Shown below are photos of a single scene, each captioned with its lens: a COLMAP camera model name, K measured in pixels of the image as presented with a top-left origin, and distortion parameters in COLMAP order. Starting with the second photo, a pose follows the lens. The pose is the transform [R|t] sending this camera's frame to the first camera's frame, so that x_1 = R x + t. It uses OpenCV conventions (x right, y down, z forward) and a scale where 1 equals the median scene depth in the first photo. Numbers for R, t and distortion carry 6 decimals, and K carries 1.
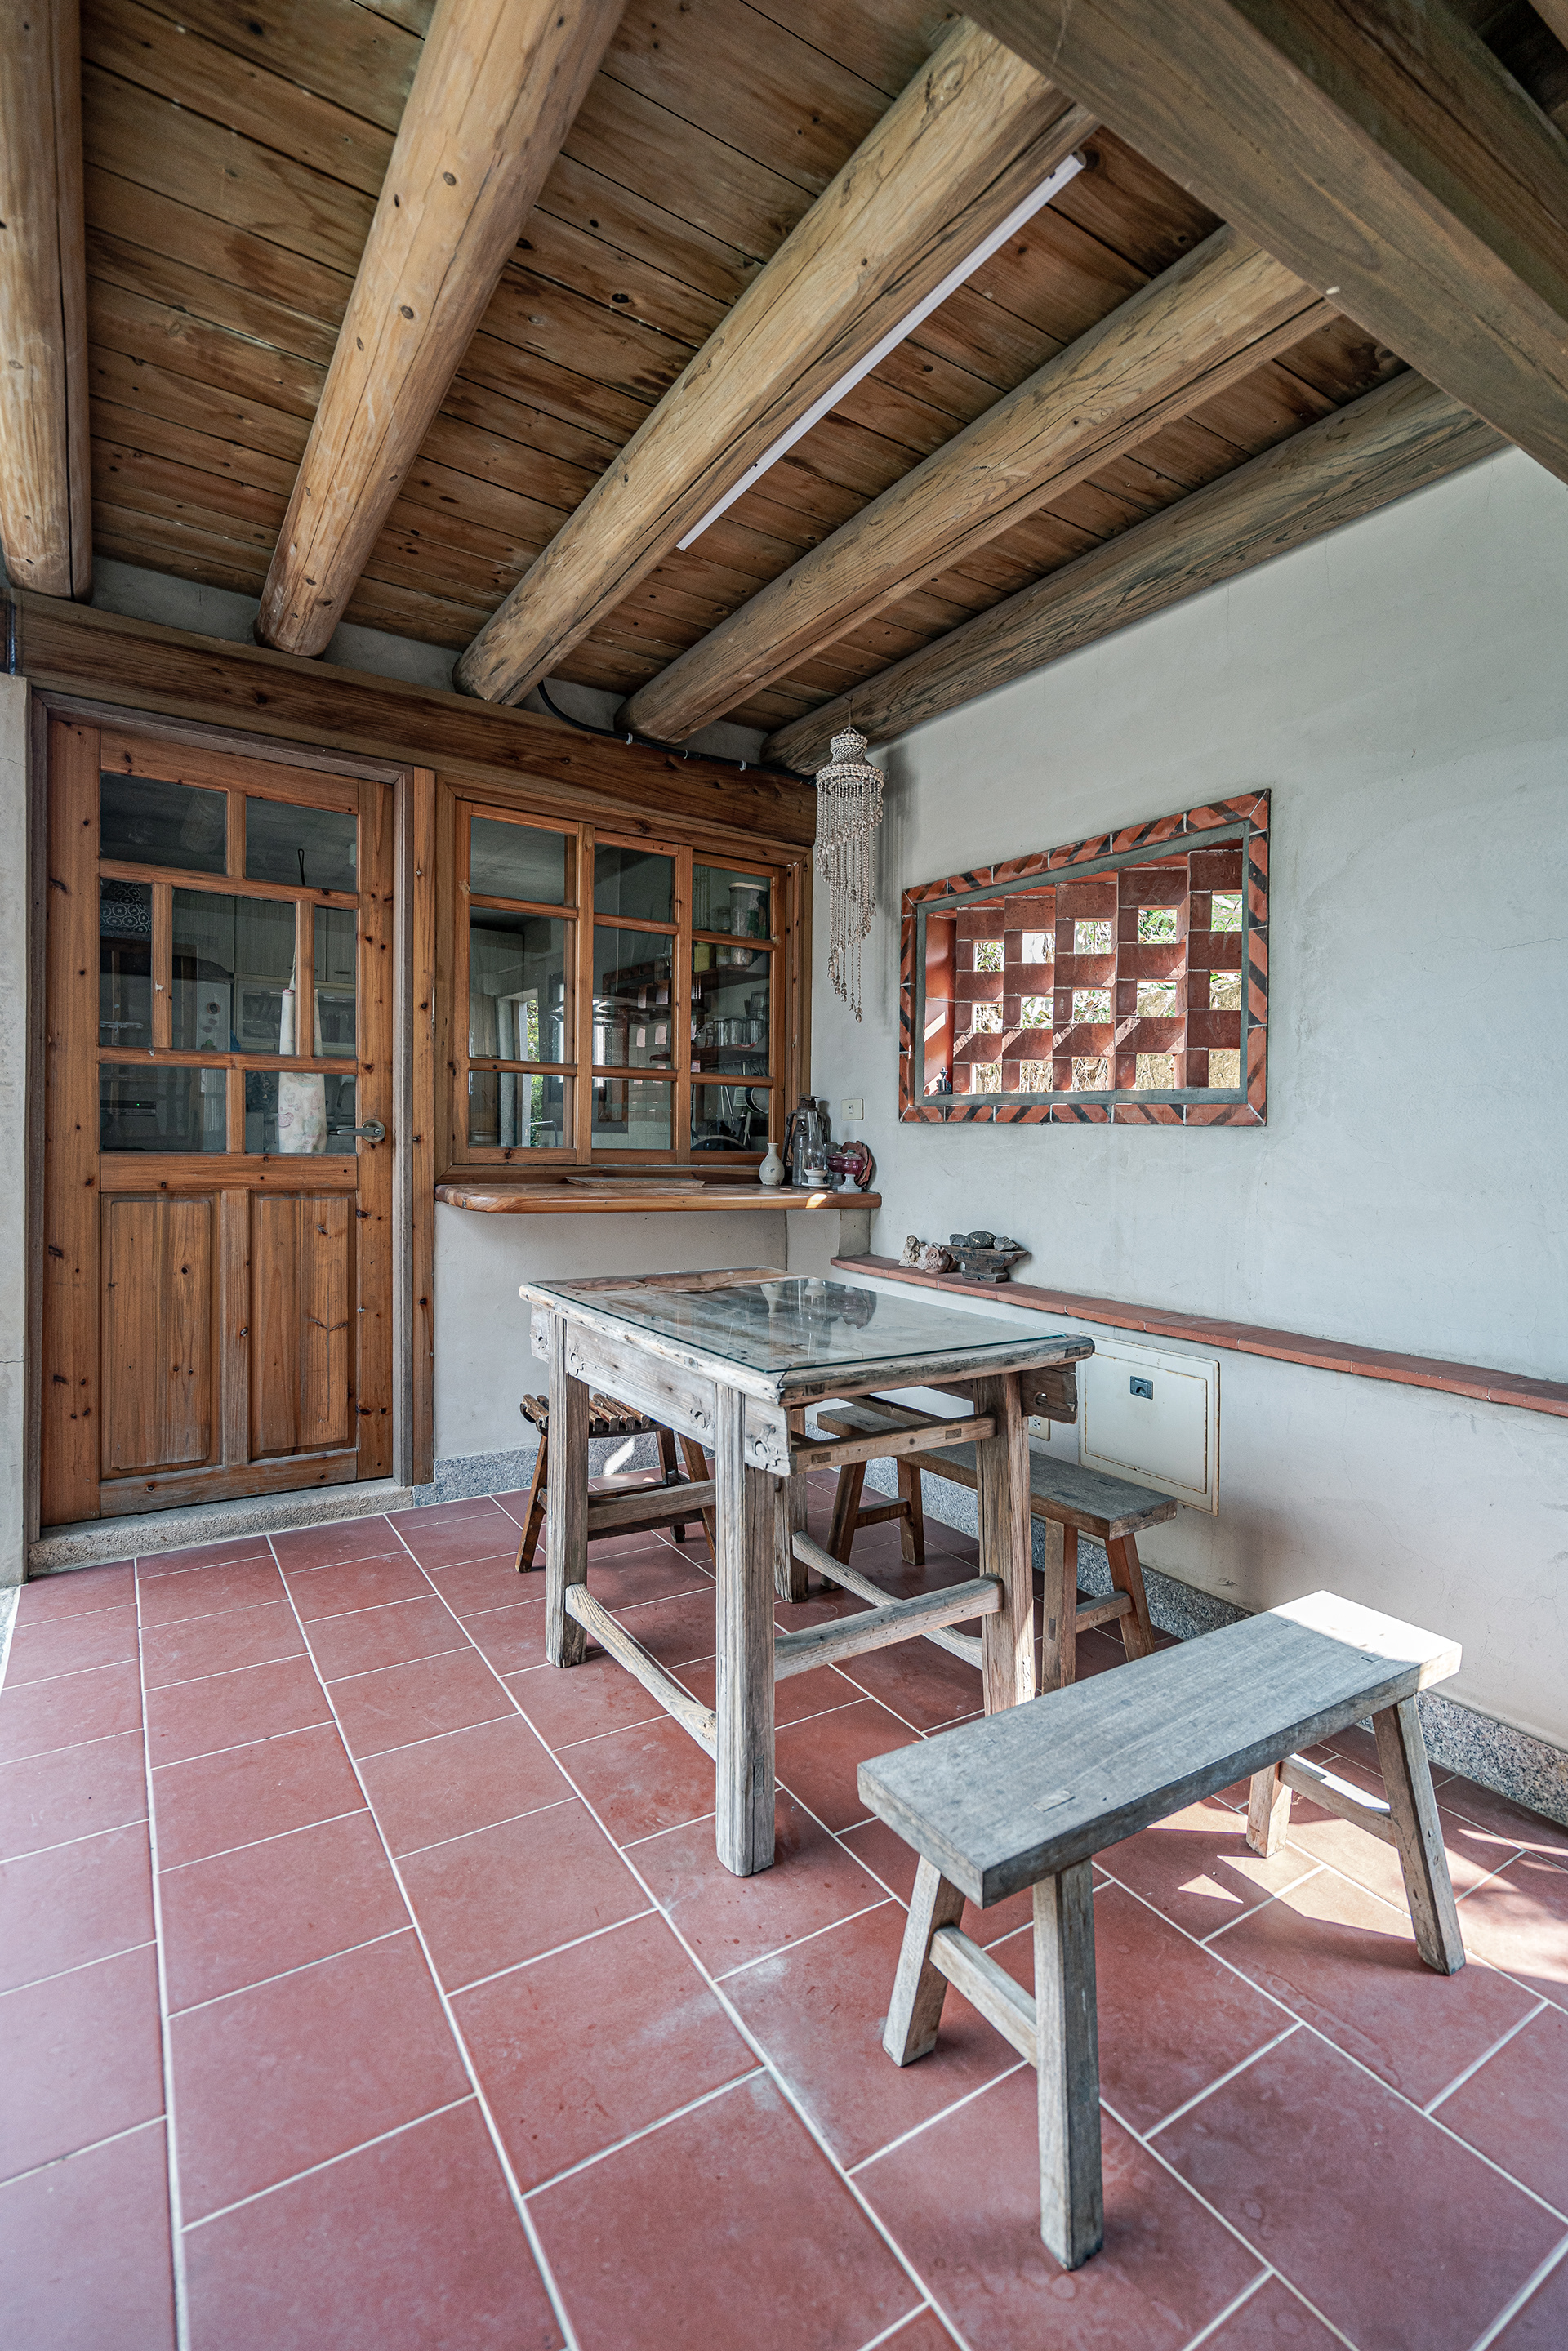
lens RADIAL K [[1057.9, 0, 797.1], [0, 1057.9, 1168.7], [0, 0, 1]] dist [-0.006280, 0.003240]
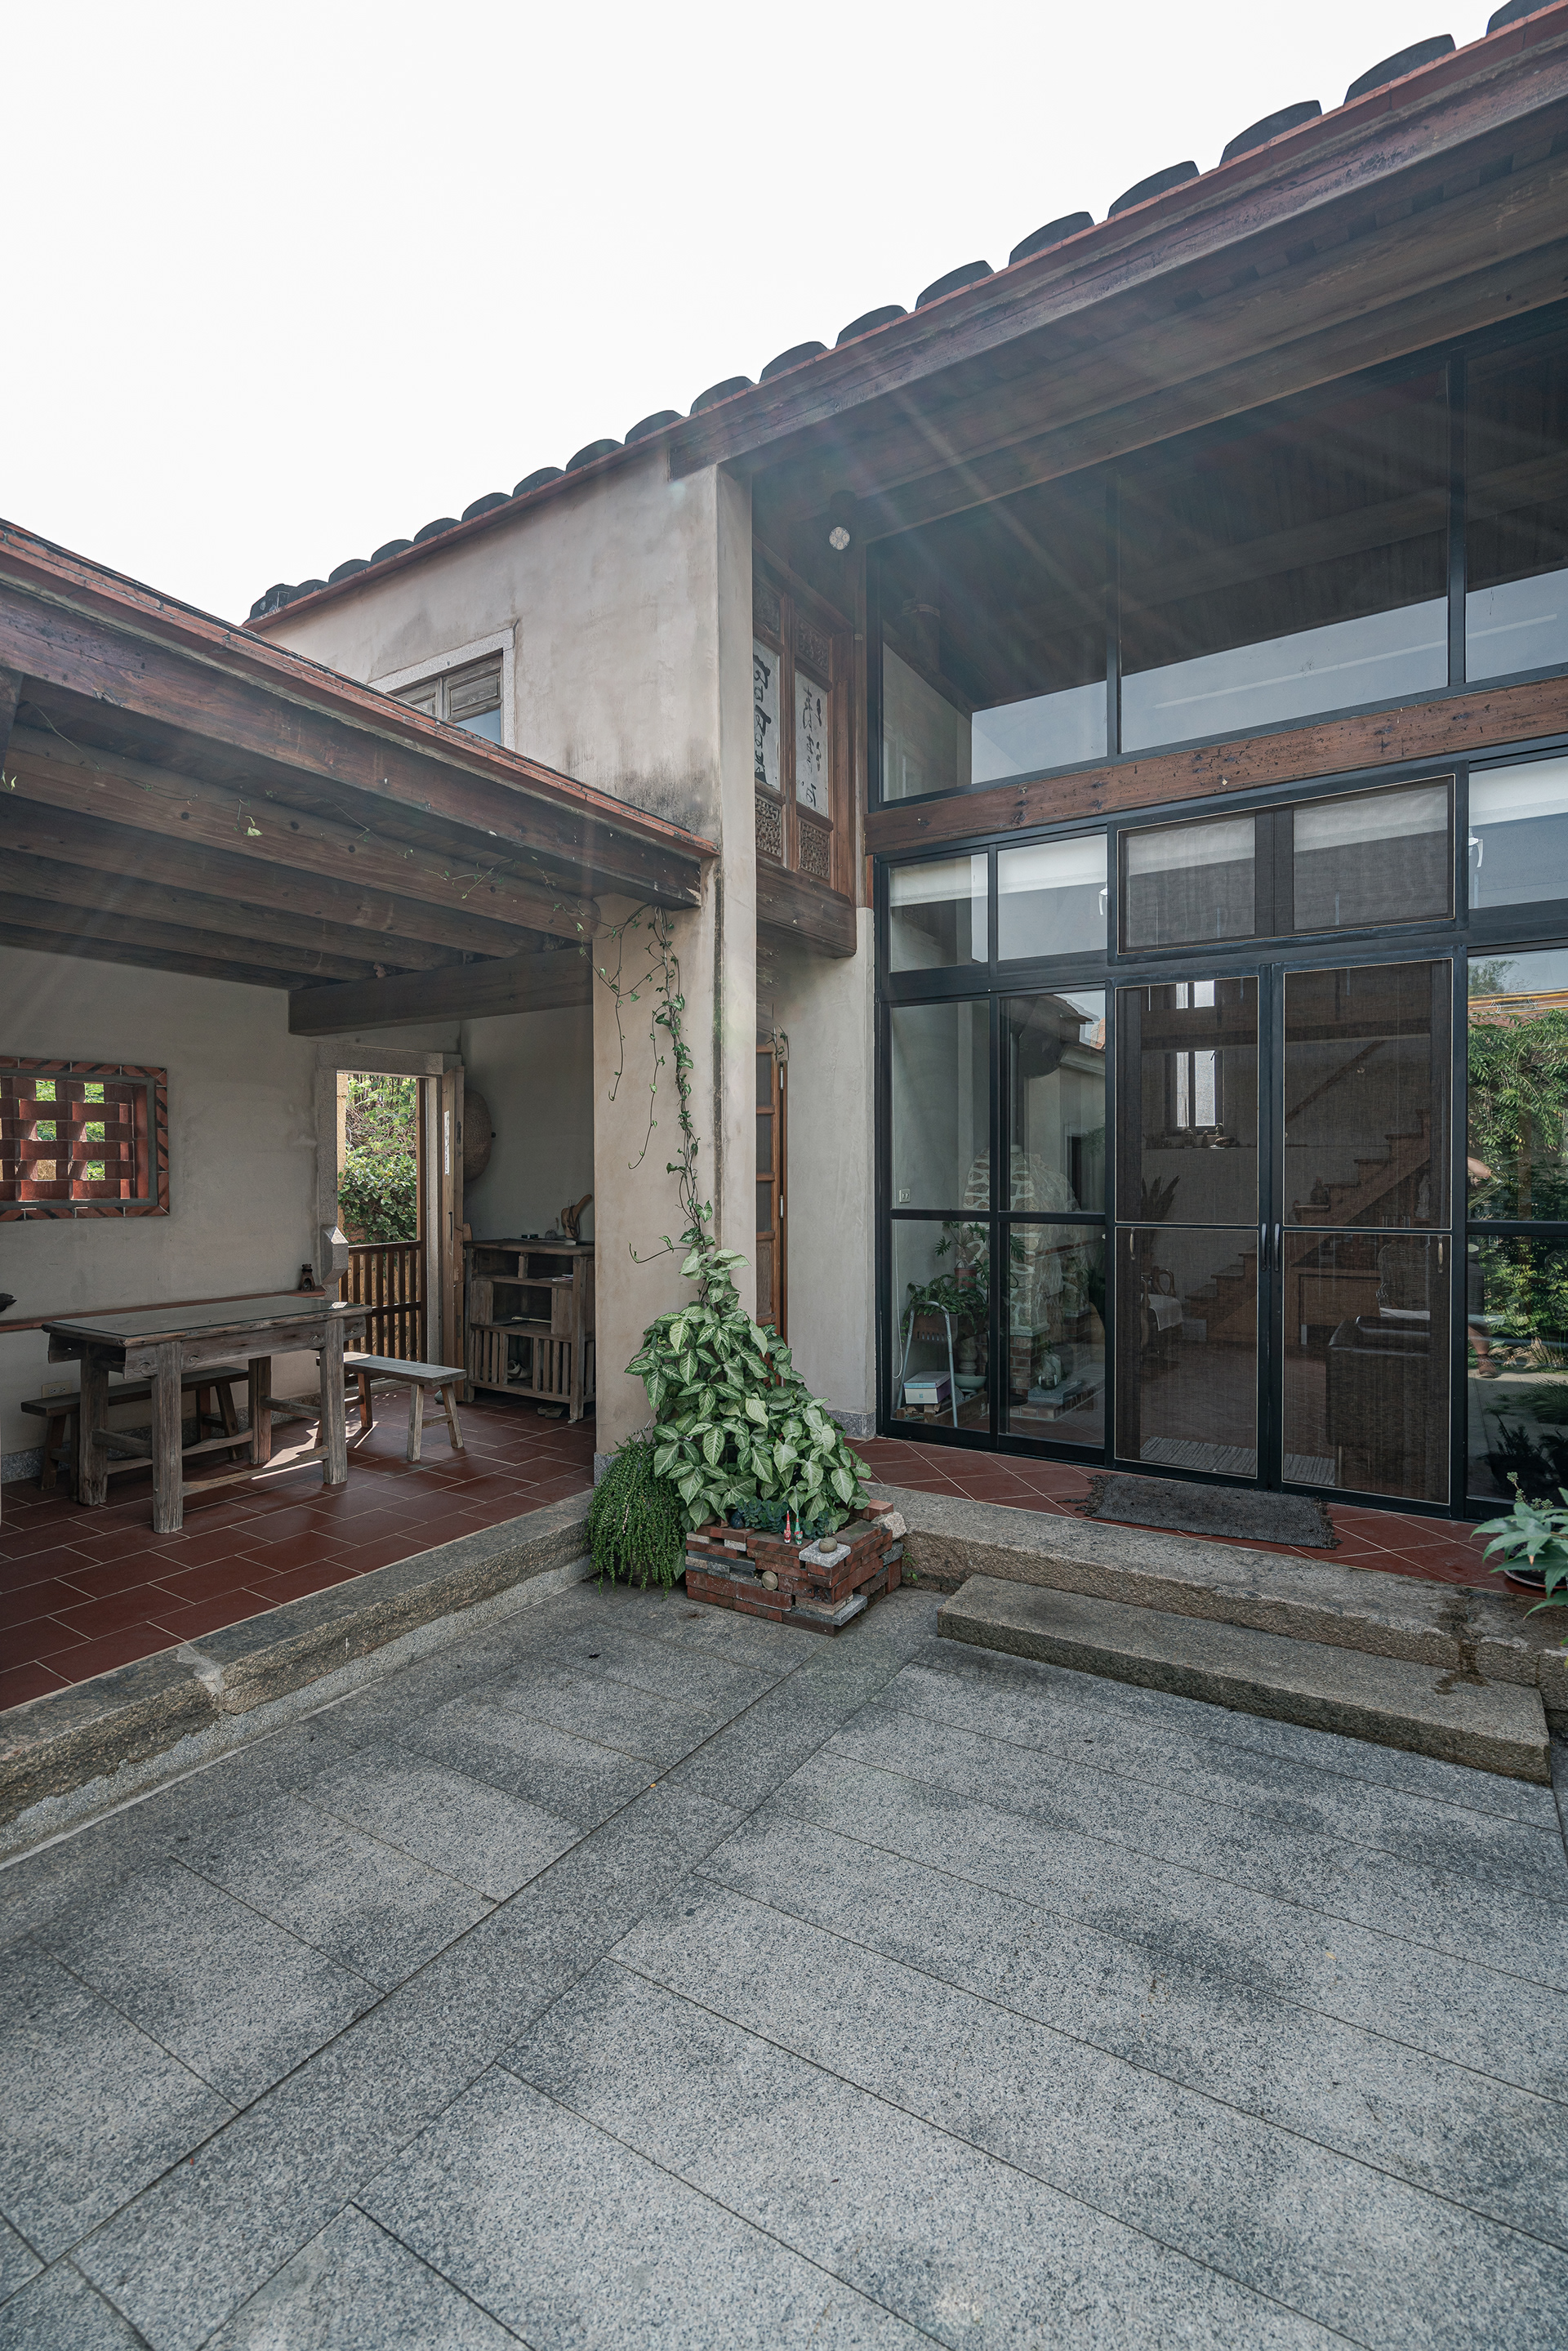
lens RADIAL K [[1057.9, 0, 786.2], [0, 1057.9, 1182.5], [0, 0, 1]] dist [-0.006280, 0.003240]
pose [[-0.421290, -0.031444, 0.906381, -1.580994], [0.021772, 0.998760, 0.044769, -0.133341], [-0.906665, 0.038594, -0.420083, 0.538369]]
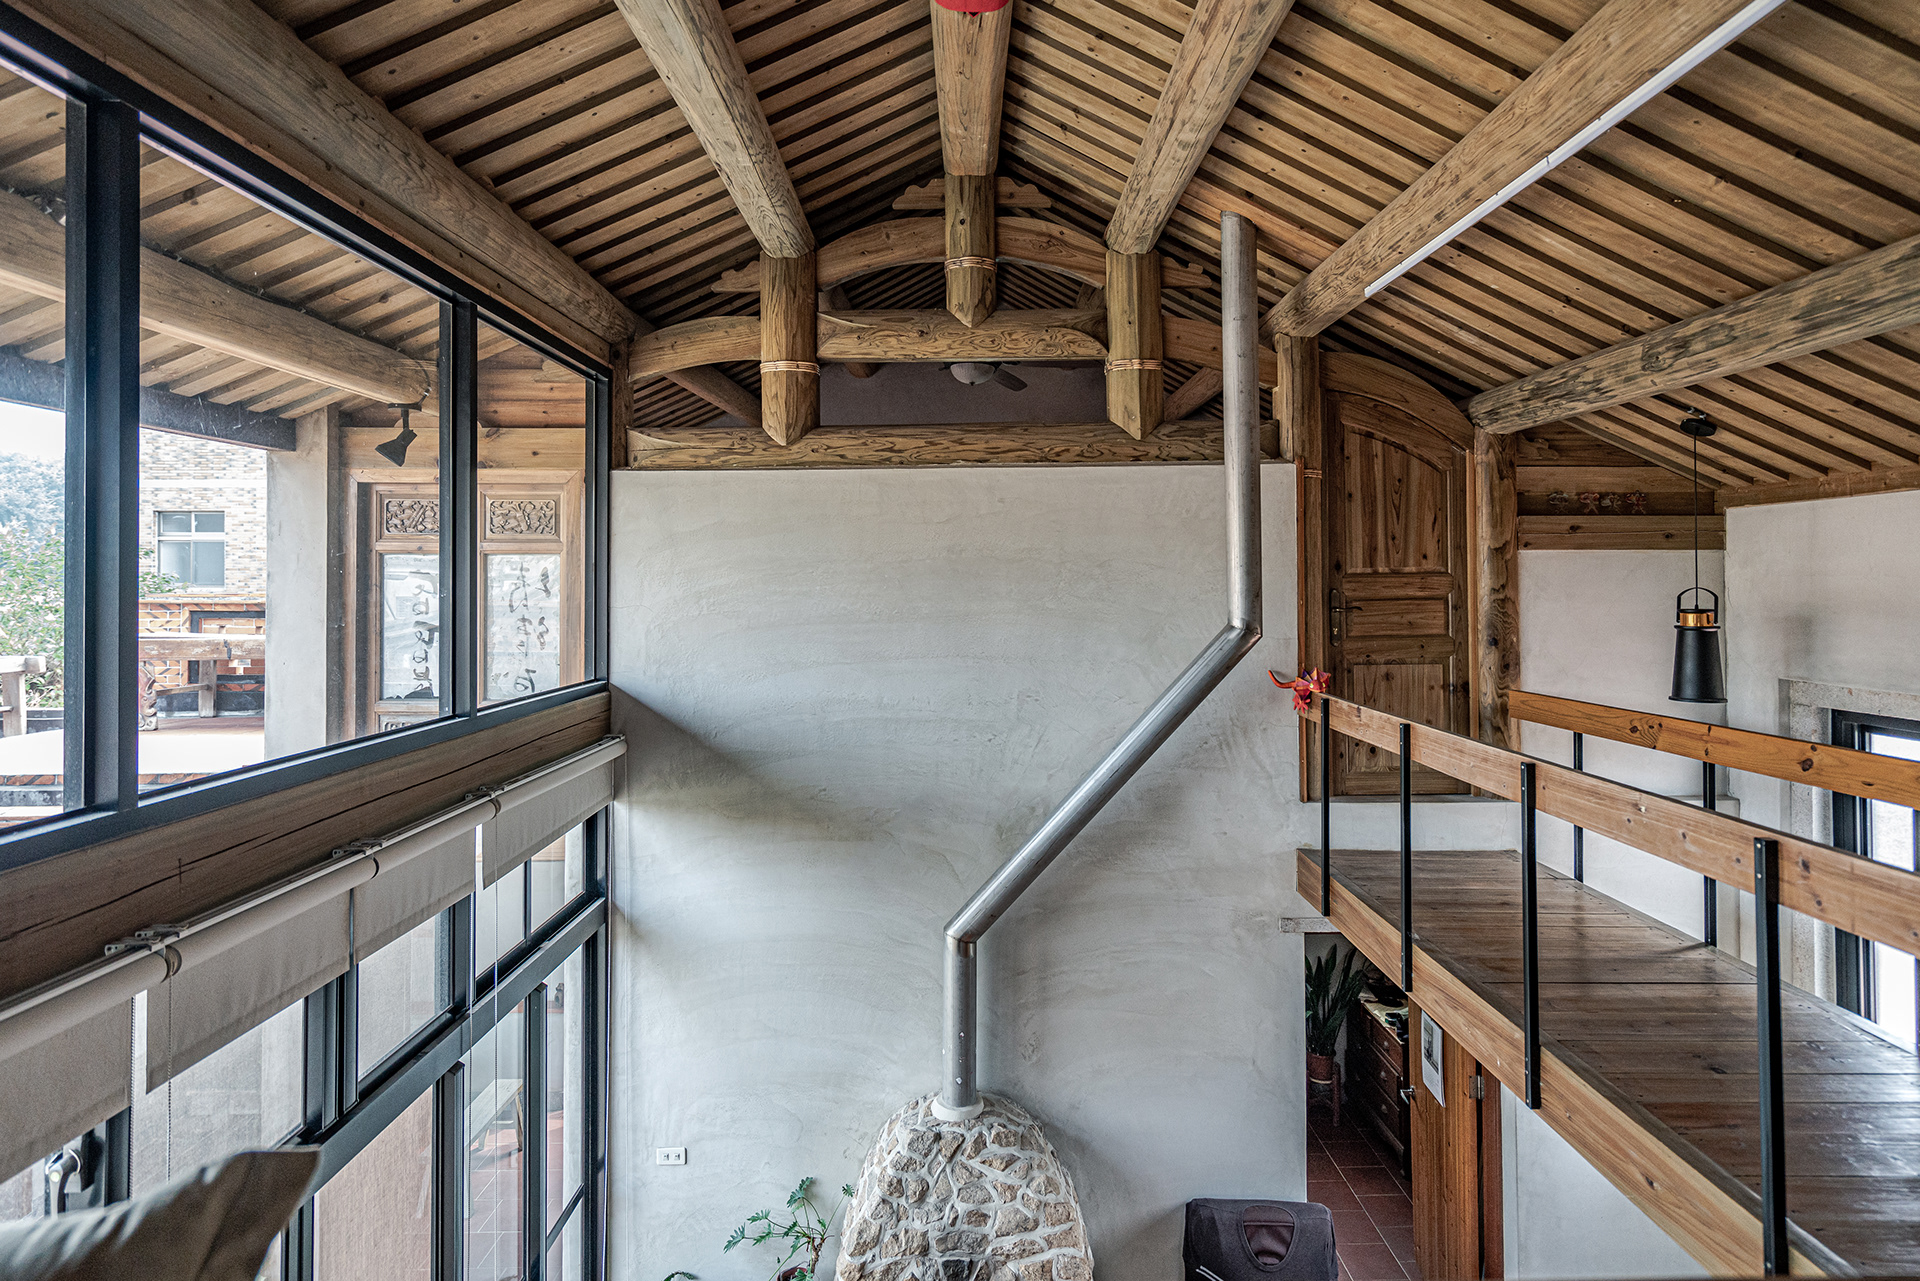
lens RADIAL K [[1029.5, 0, 1000.5], [0, 1029.5, 583.3], [0, 0, 1]] dist [0.010075, -0.005474]
pose [[0.527706, -0.022268, 0.849135, -0.963646], [0.036767, 0.999318, 0.003357, -0.768676], [-0.848631, 0.029449, 0.528165, -1.500681]]
